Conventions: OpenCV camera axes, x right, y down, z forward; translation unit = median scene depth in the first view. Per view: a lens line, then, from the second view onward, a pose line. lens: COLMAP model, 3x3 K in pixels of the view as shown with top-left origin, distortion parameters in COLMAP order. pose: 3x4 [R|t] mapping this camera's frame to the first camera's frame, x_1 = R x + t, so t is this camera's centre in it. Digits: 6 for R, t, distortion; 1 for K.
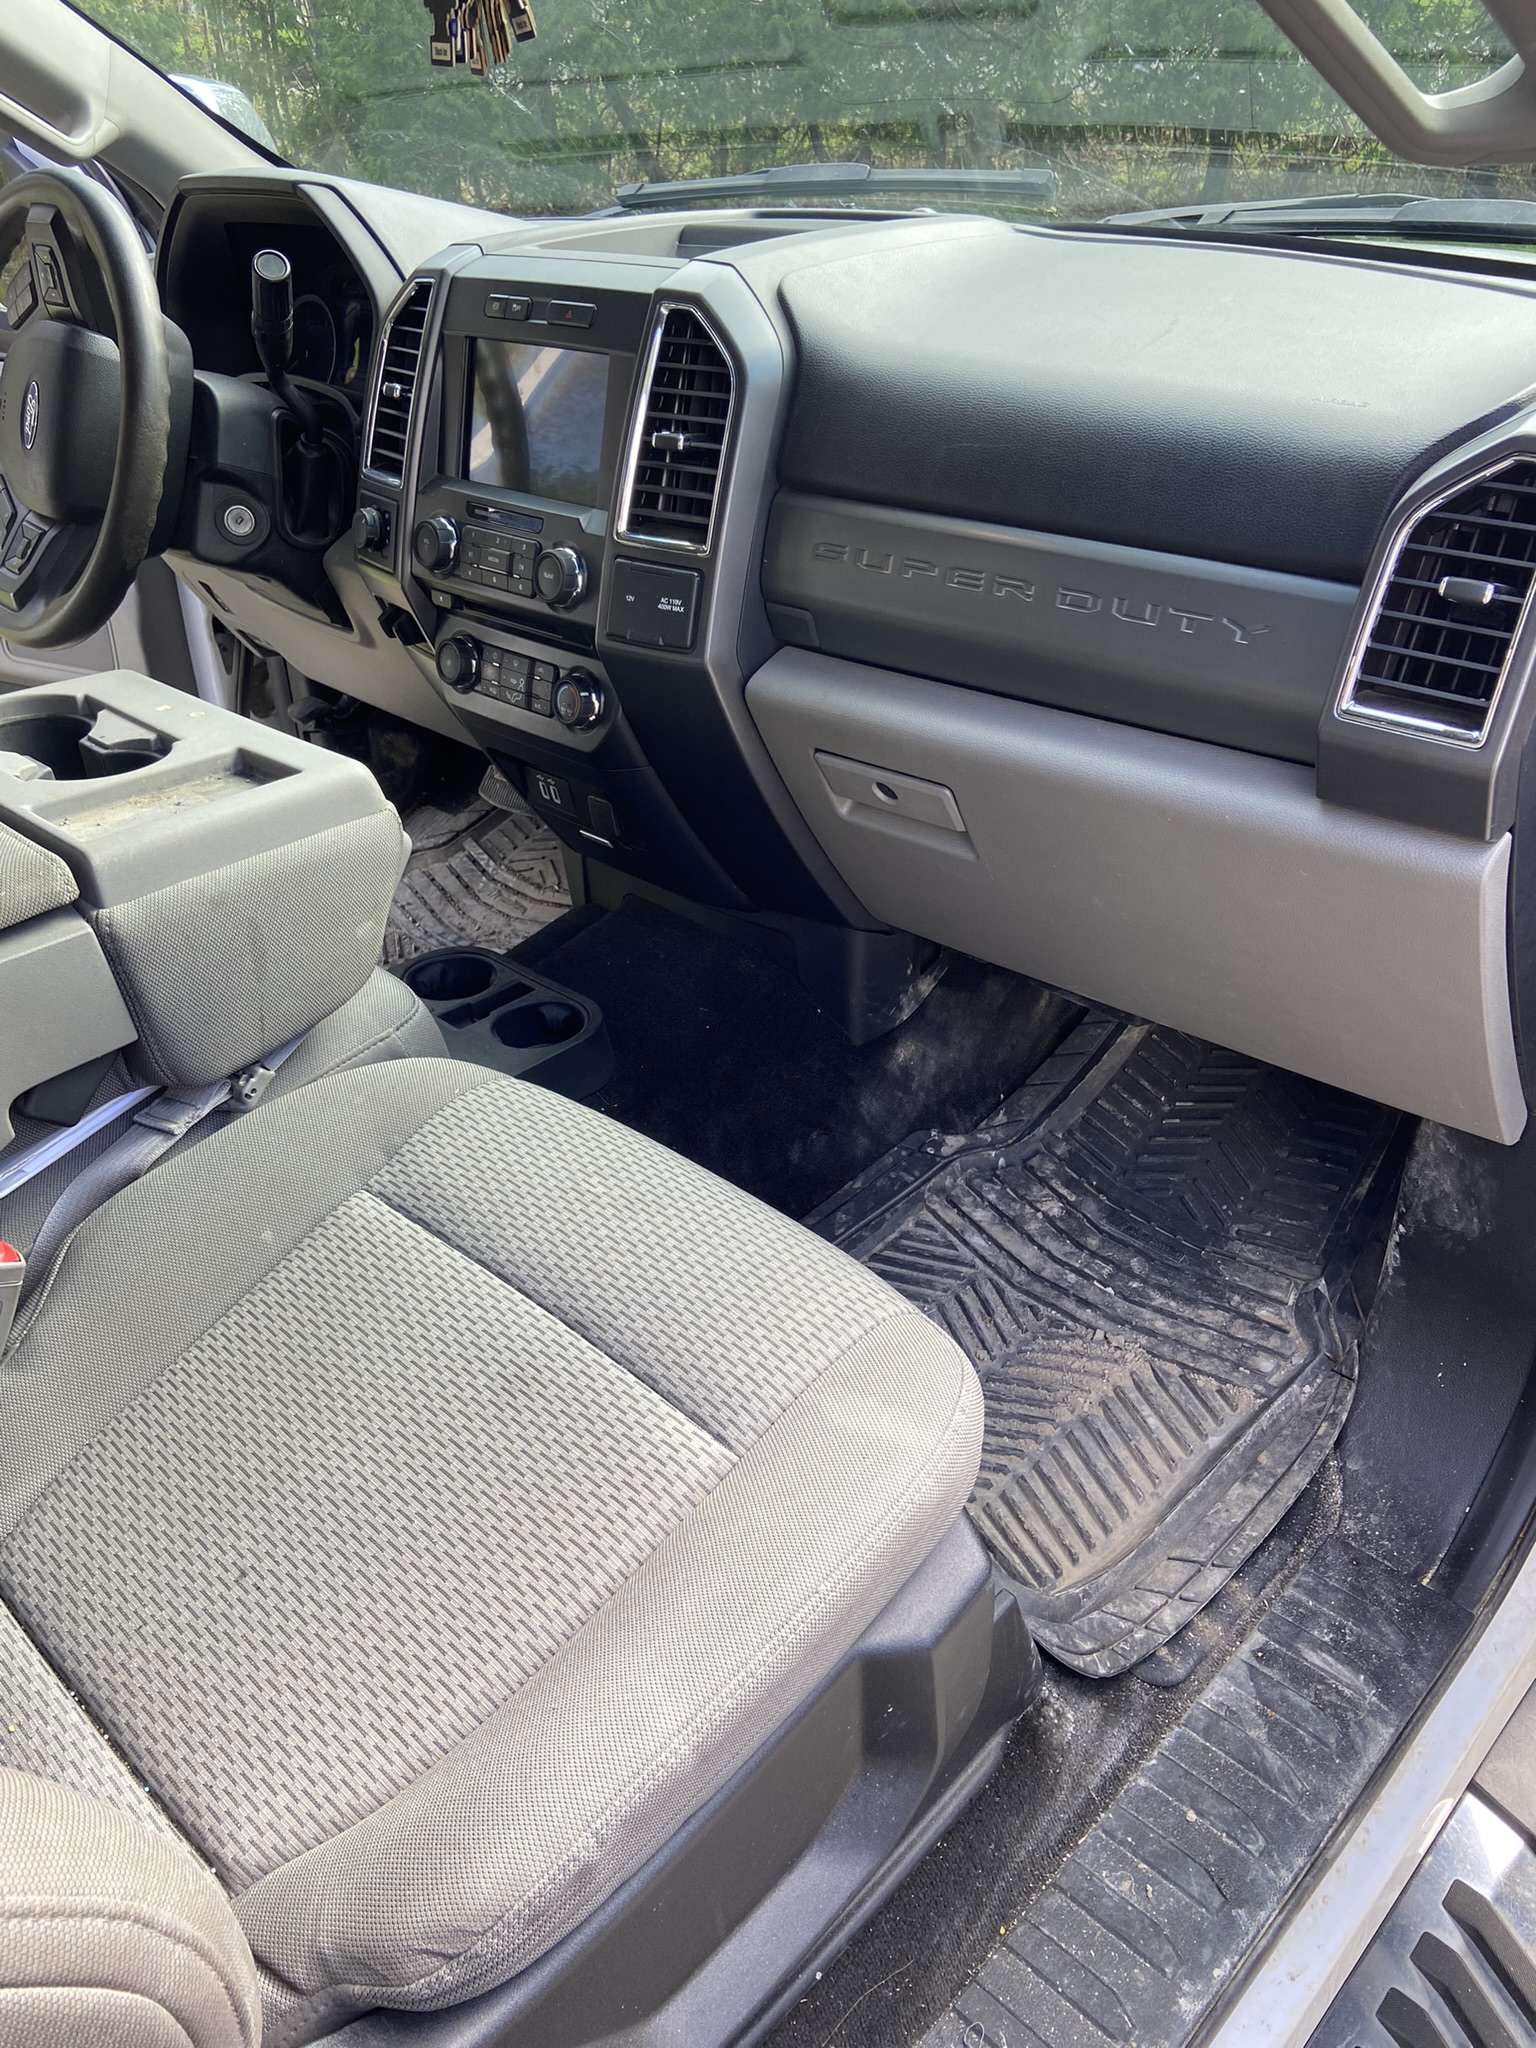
lens RADIAL K [[1547.8, 0, 782.7], [0, 1547.8, 1033.5], [0, 0, 1]] dist [0.095054, -0.119828]
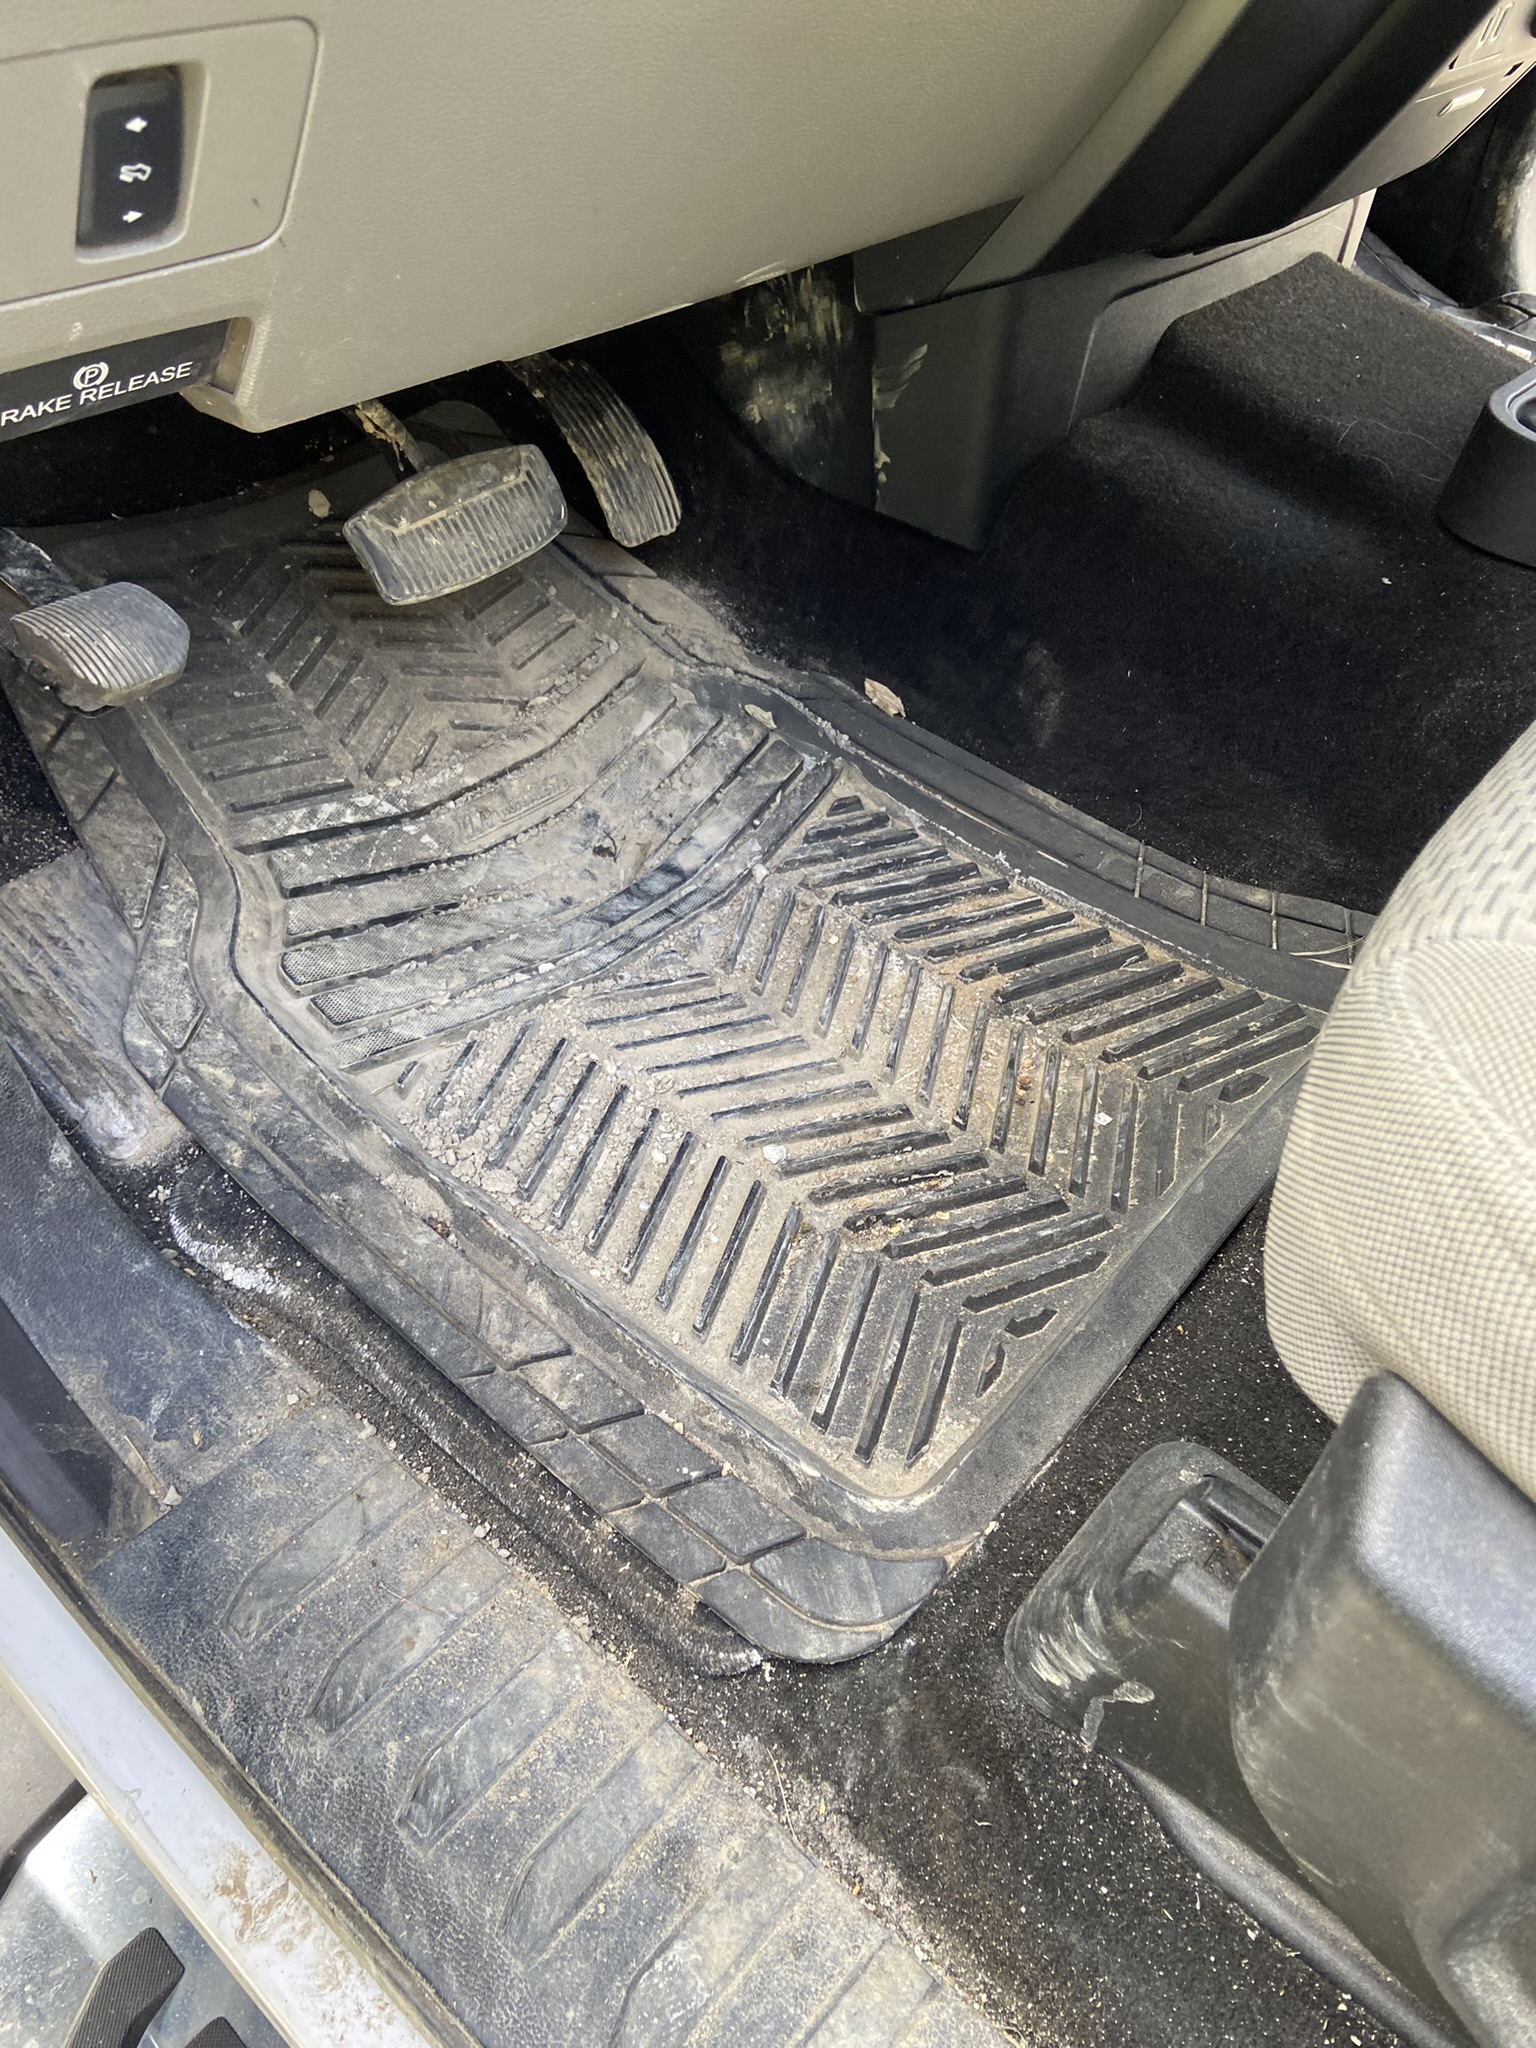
lens RADIAL K [[1547.8, 0, 743.2], [0, 1547.8, 1051.8], [0, 0, 1]] dist [0.095054, -0.119828]
pose [[-0.031497, -0.667029, 0.744366, -0.880873], [0.489482, 0.639023, 0.593343, -0.428563], [-0.871444, 0.383043, 0.306371, 1.378375]]
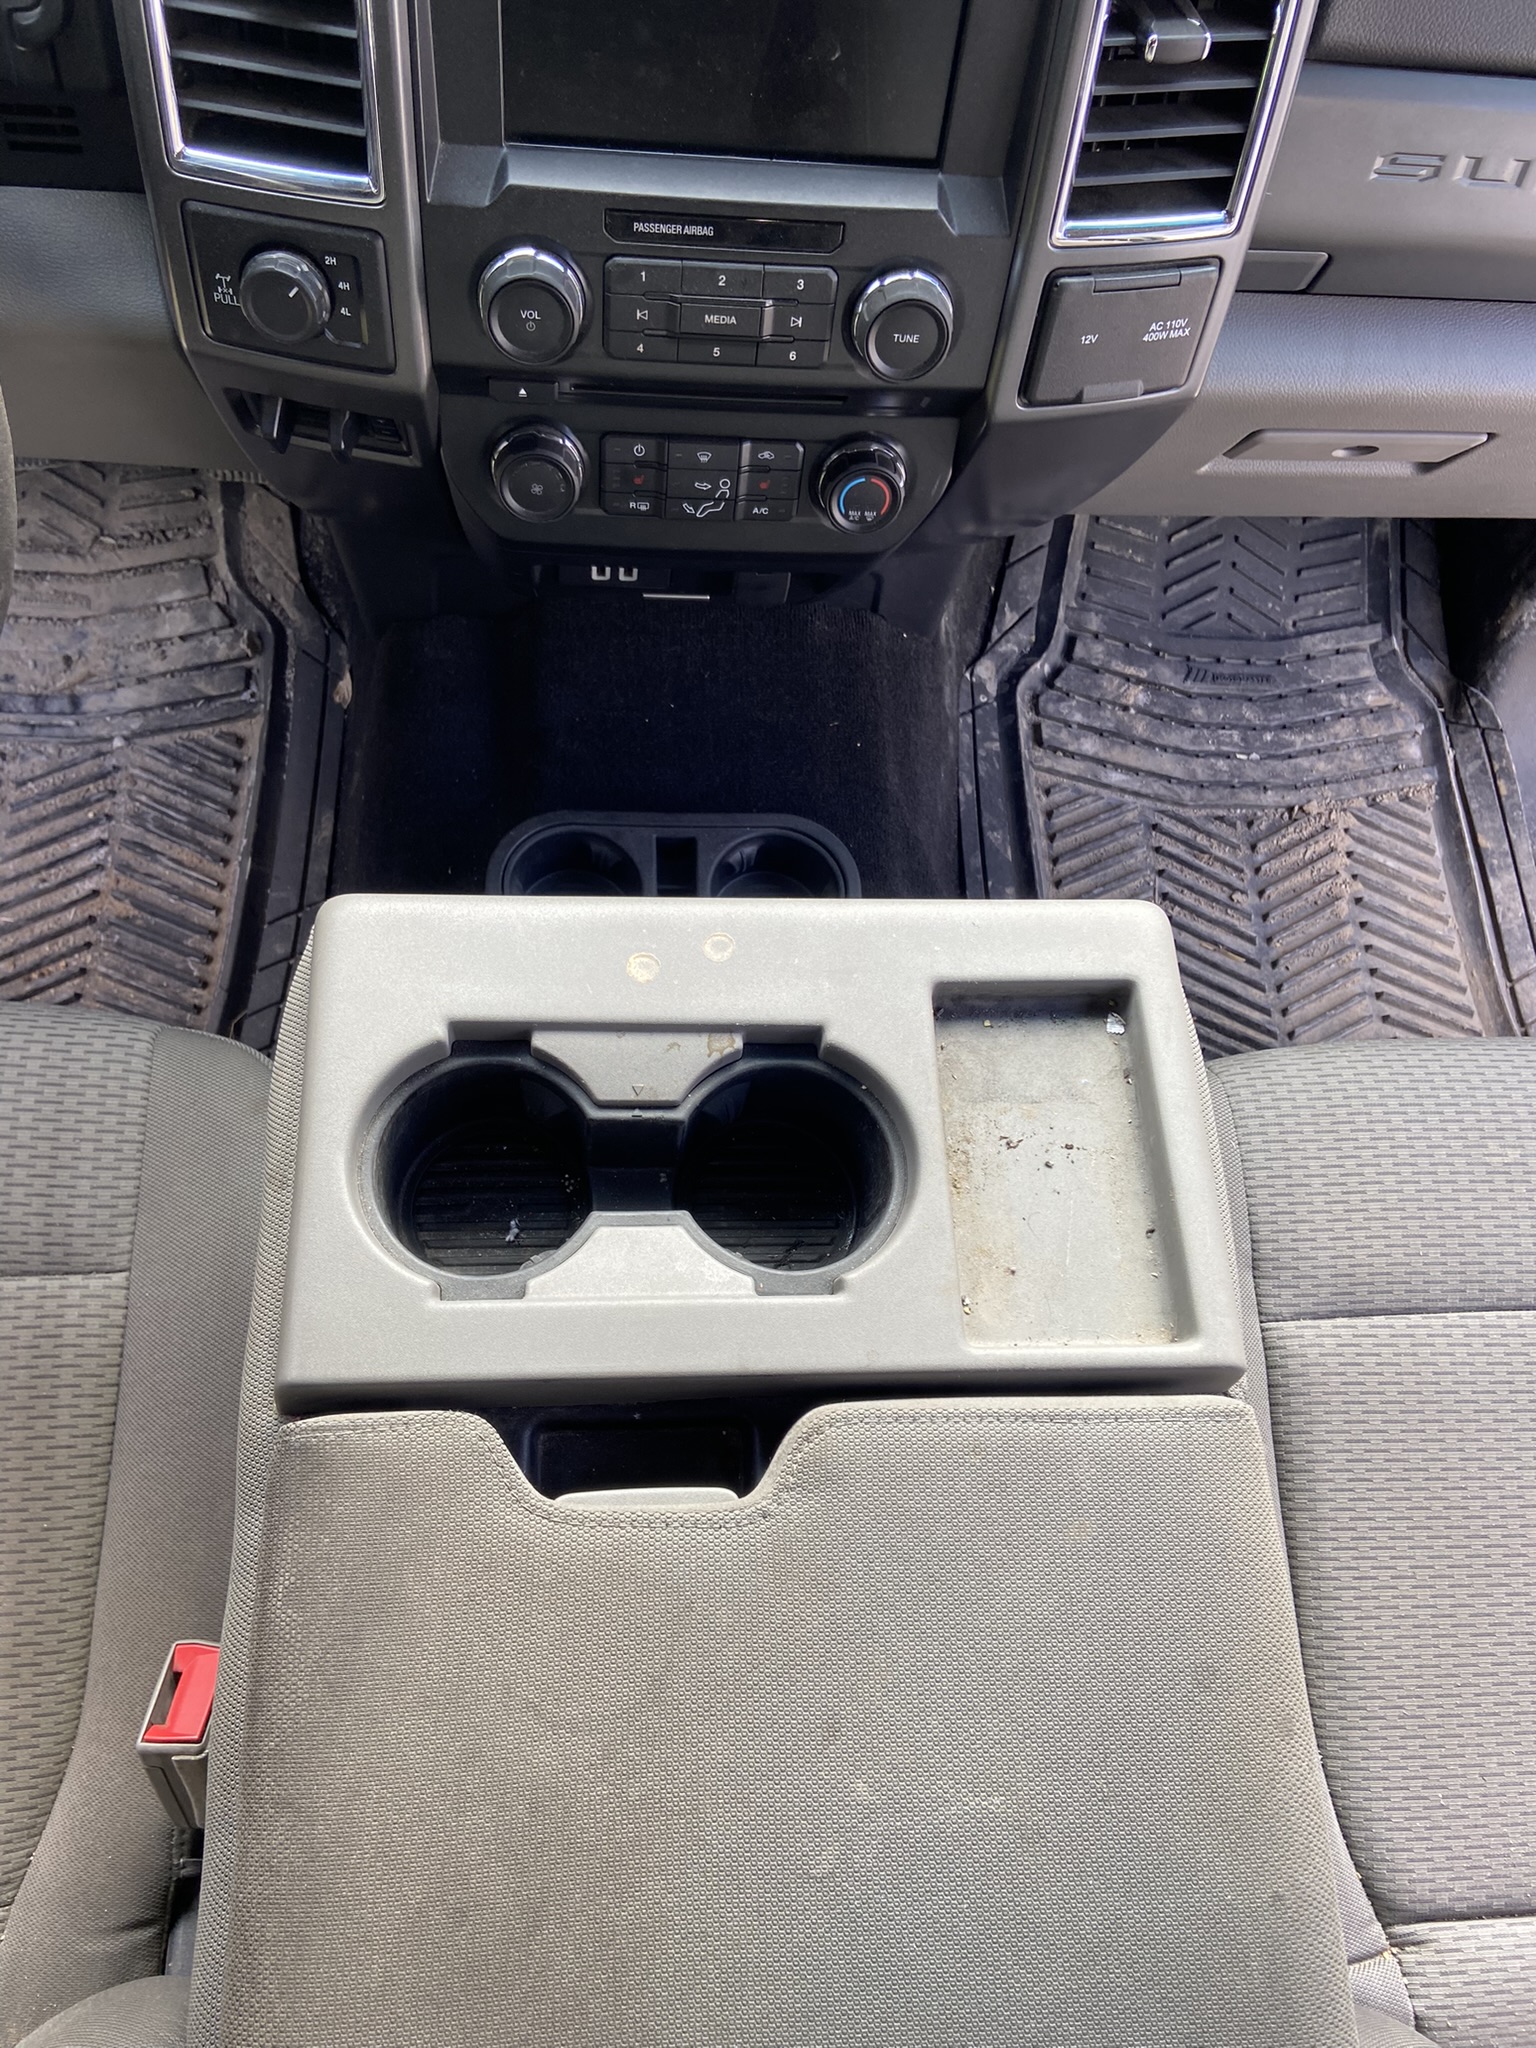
lens RADIAL K [[1547.8, 0, 754.0], [0, 1547.8, 1032.4], [0, 0, 1]] dist [0.095054, -0.119828]
pose [[0.679816, -0.621559, 0.389248, -0.541585], [0.262361, 0.701748, 0.662357, -0.489848], [-0.684848, -0.348157, 0.640132, 0.579056]]
